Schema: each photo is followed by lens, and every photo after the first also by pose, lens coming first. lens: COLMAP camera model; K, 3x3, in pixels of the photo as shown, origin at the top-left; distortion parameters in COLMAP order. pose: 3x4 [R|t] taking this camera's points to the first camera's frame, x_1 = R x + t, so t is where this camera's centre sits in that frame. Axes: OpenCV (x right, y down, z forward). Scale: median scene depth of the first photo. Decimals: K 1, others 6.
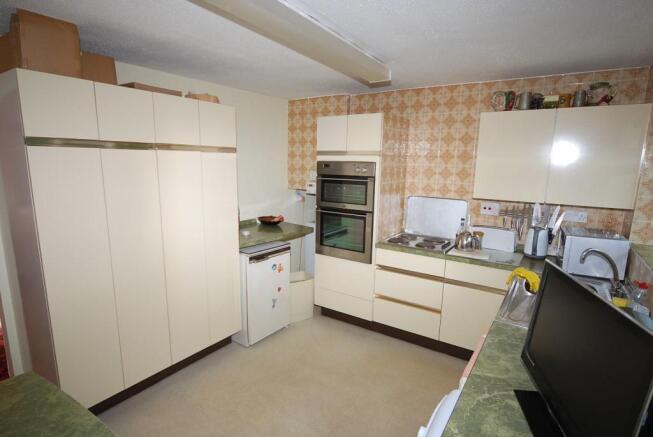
lens RADIAL K [[345.4, 0, 327.8], [0, 345.4, 223.1], [0, 0, 1]] dist [-0.026353, 0.001044]
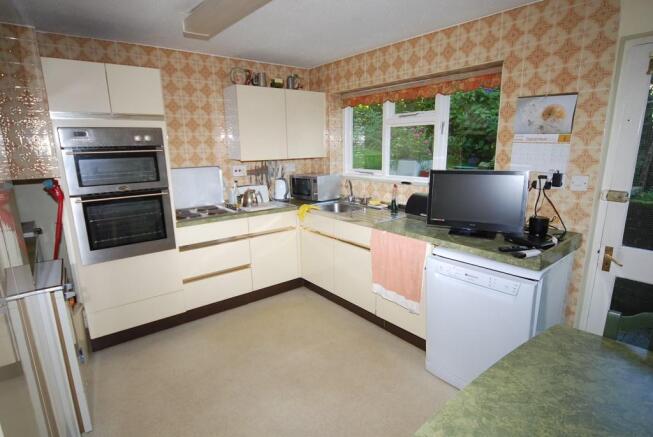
lens RADIAL K [[345.4, 0, 327.6], [0, 345.4, 218.7], [0, 0, 1]] dist [-0.026353, 0.001044]
pose [[0.297748, -0.225141, 0.927716, -0.569917], [0.188507, 0.966524, 0.174058, -0.032048], [-0.935848, 0.123056, 0.330221, 0.365736]]
